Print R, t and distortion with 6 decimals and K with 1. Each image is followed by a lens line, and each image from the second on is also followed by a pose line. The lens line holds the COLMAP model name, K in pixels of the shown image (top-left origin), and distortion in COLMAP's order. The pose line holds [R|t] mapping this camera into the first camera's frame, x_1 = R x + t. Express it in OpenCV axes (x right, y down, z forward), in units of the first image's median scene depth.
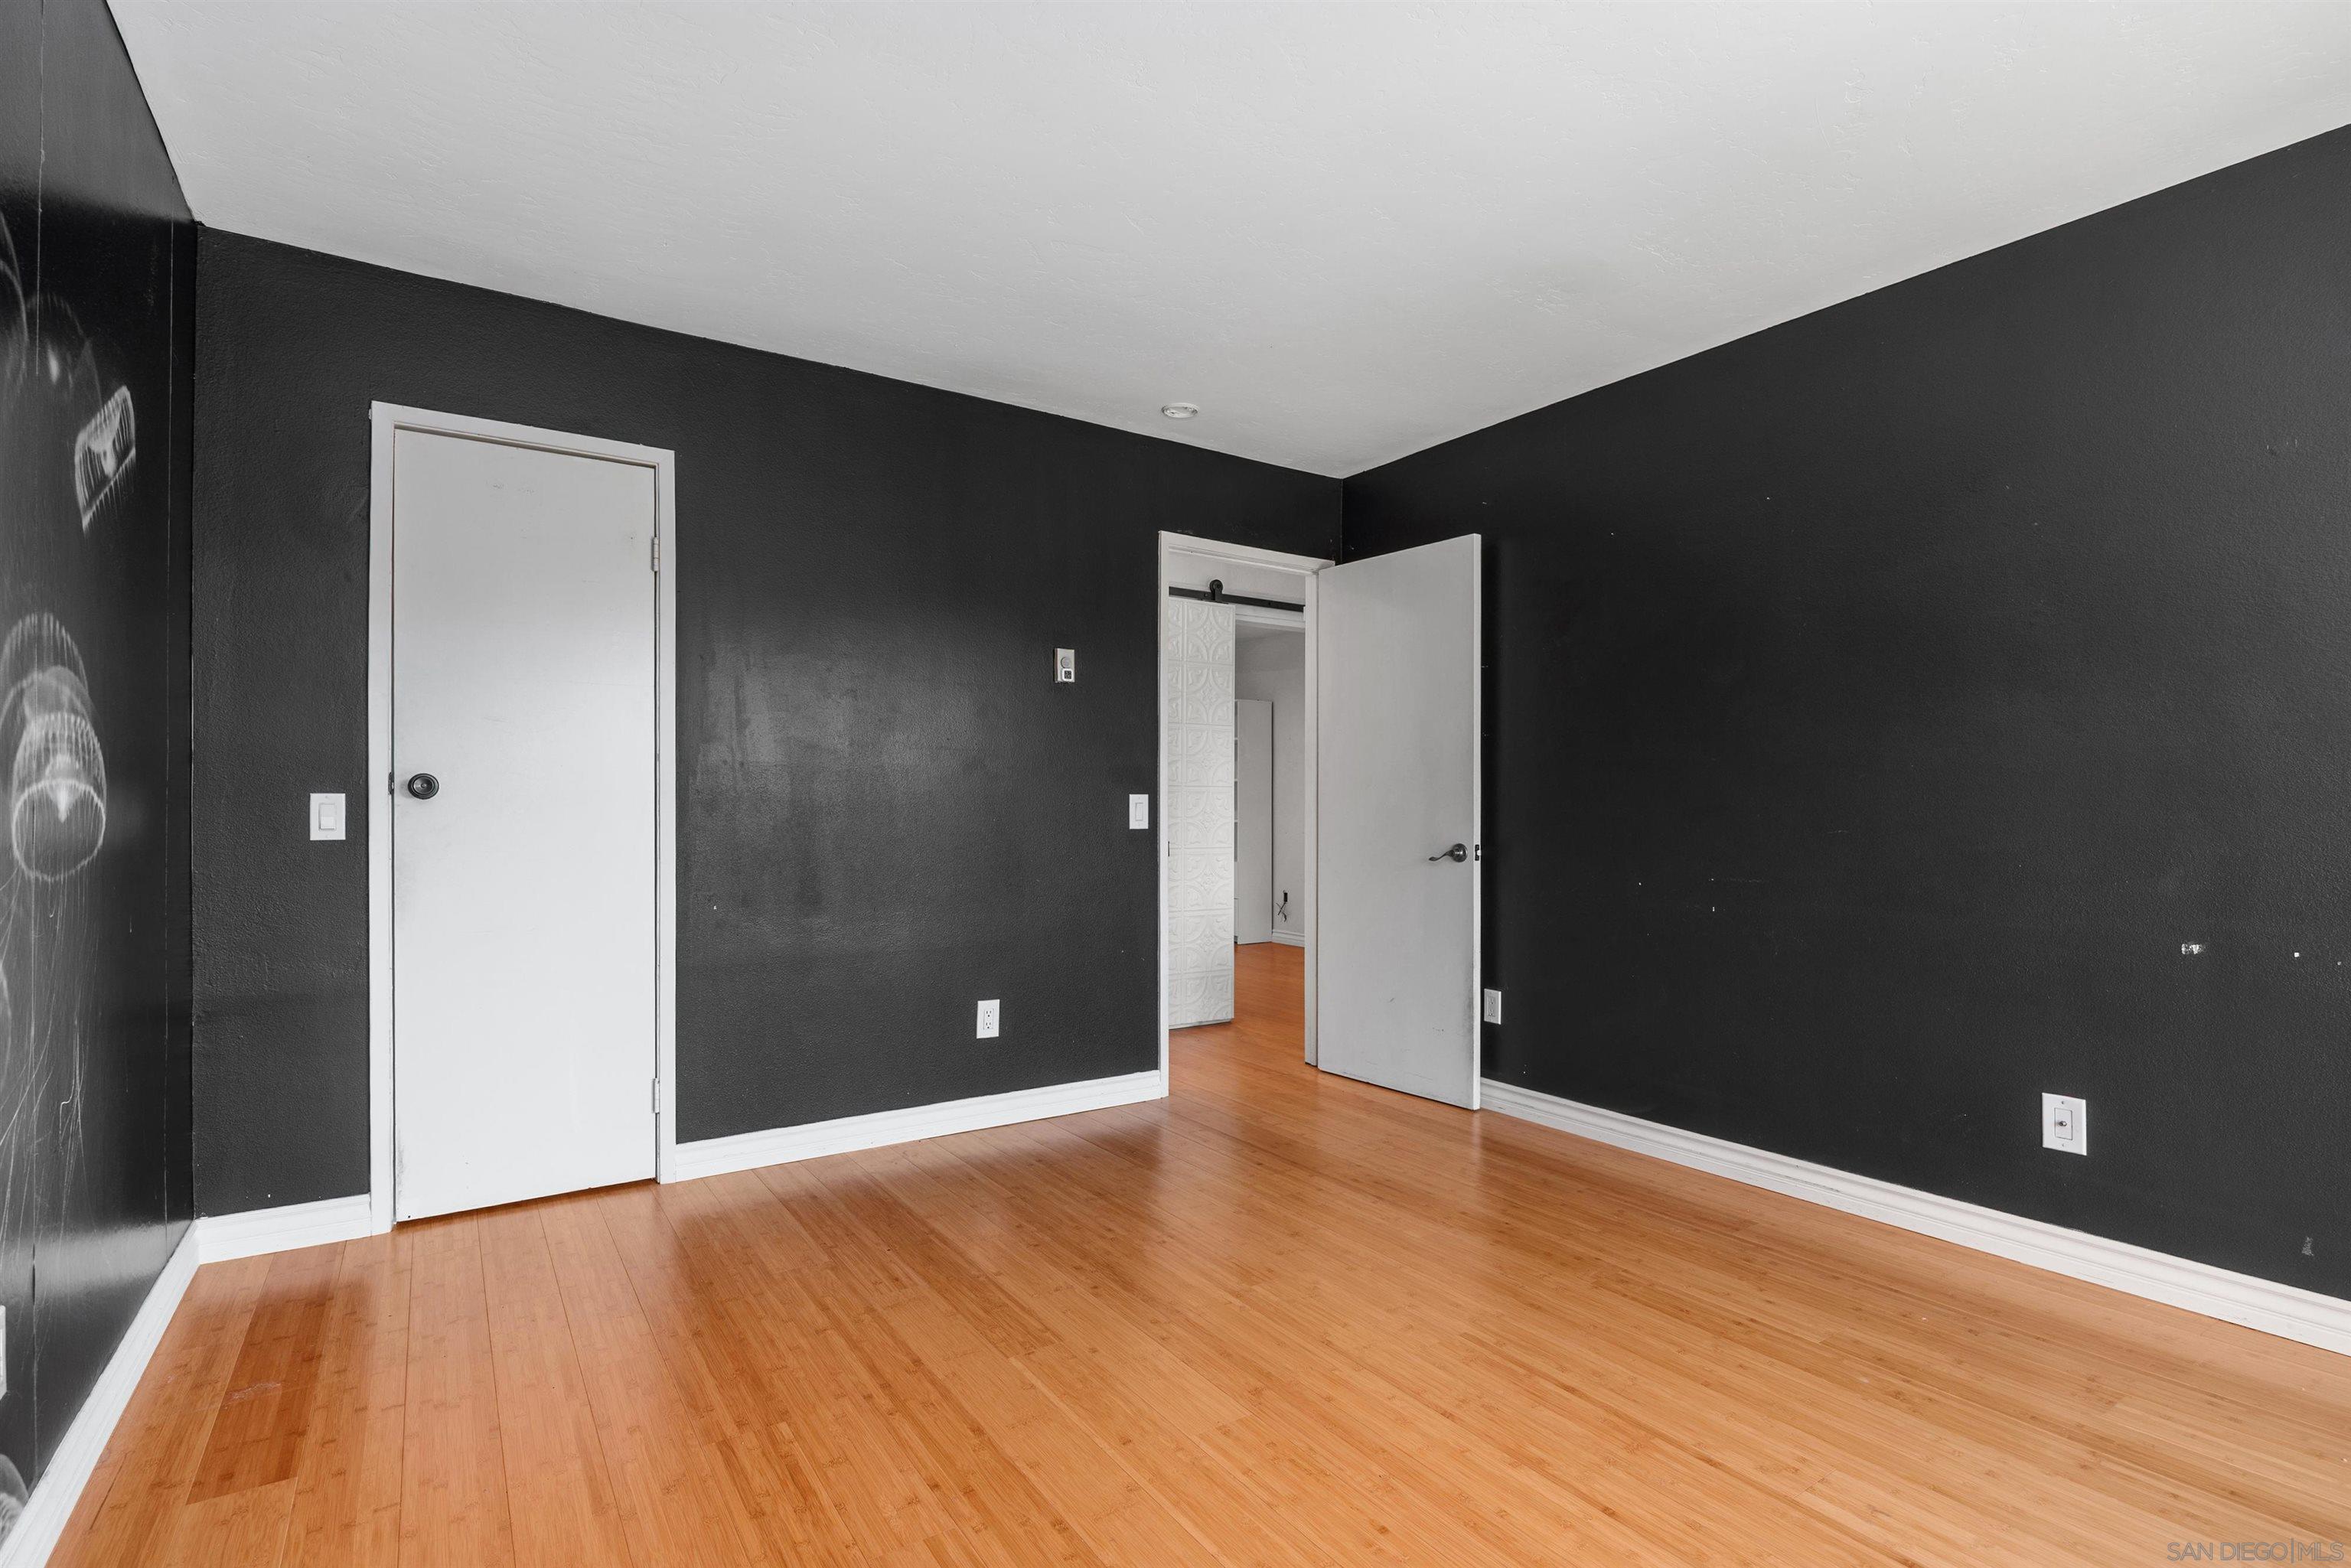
lens RADIAL K [[1083.1, 0, 1173.6], [0, 1083.1, 800.4], [0, 0, 1]] dist [-0.001187, -0.000276]
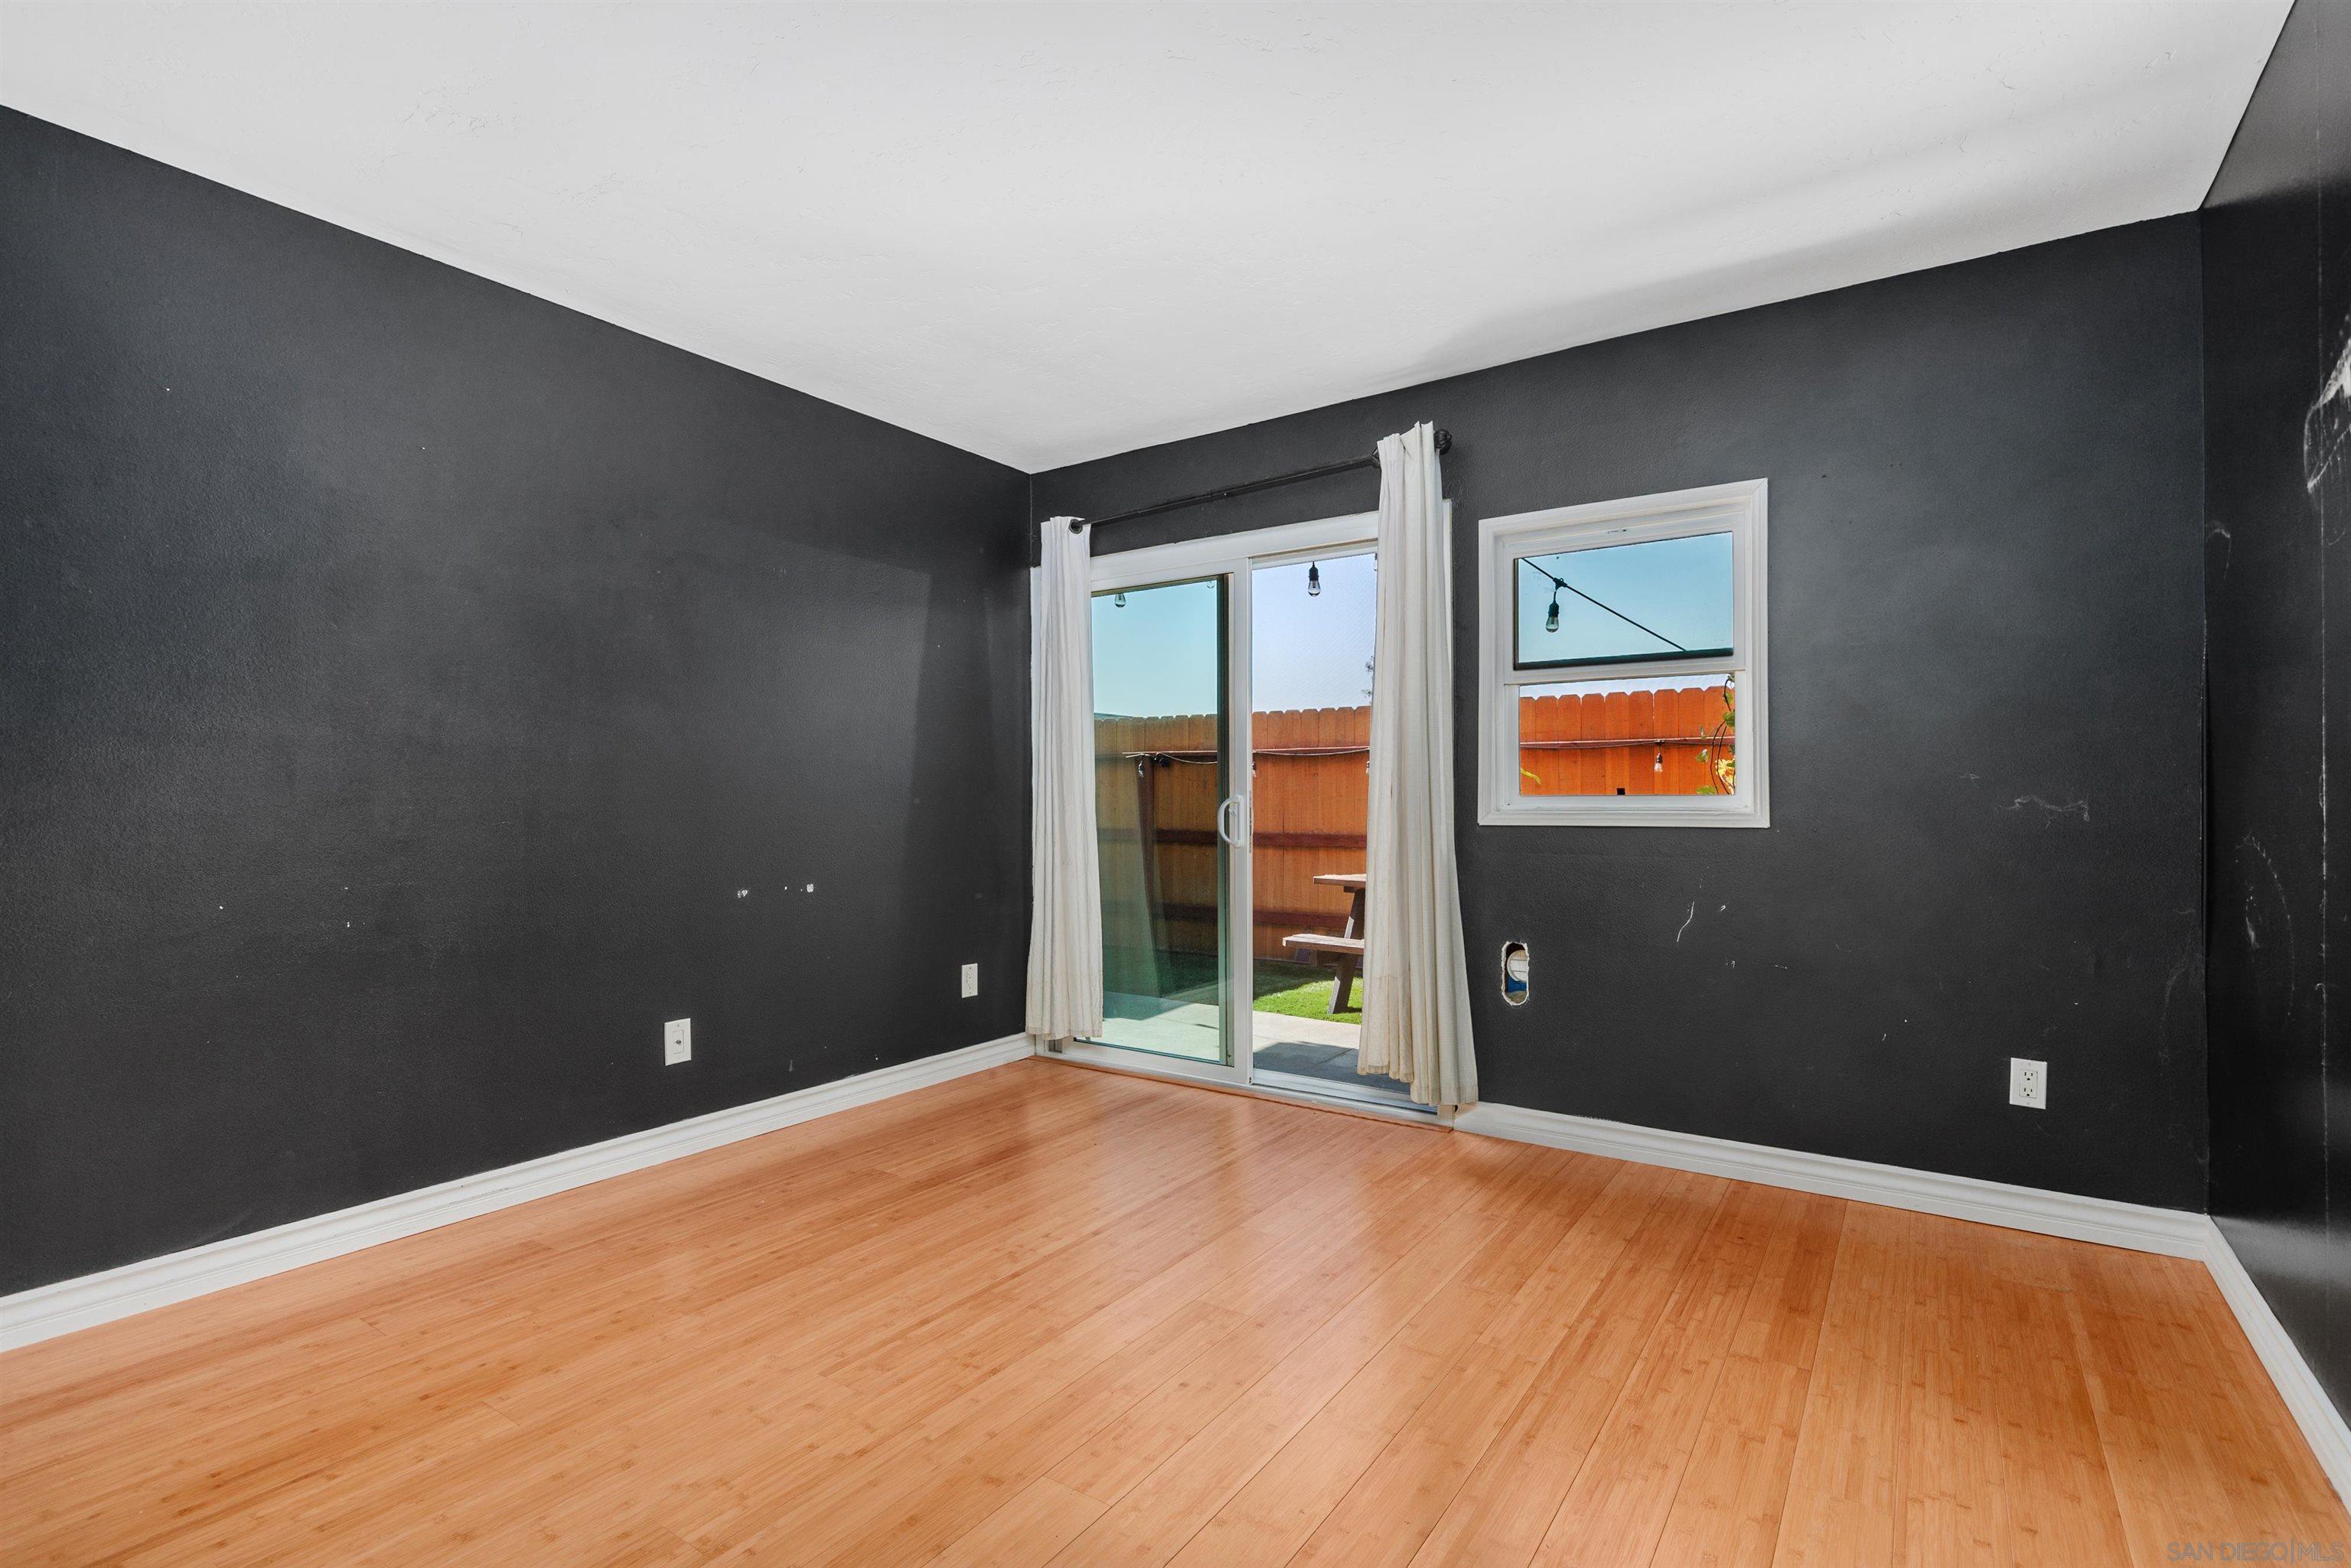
lens RADIAL K [[1083.1, 0, 1171.6], [0, 1083.1, 786.2], [0, 0, 1]] dist [-0.001187, -0.000276]
pose [[-0.350524, 0.006831, 0.936529, -0.703073], [-0.006953, 0.999927, -0.009896, 0.001784], [-0.936528, -0.009980, -0.350450, 1.056992]]
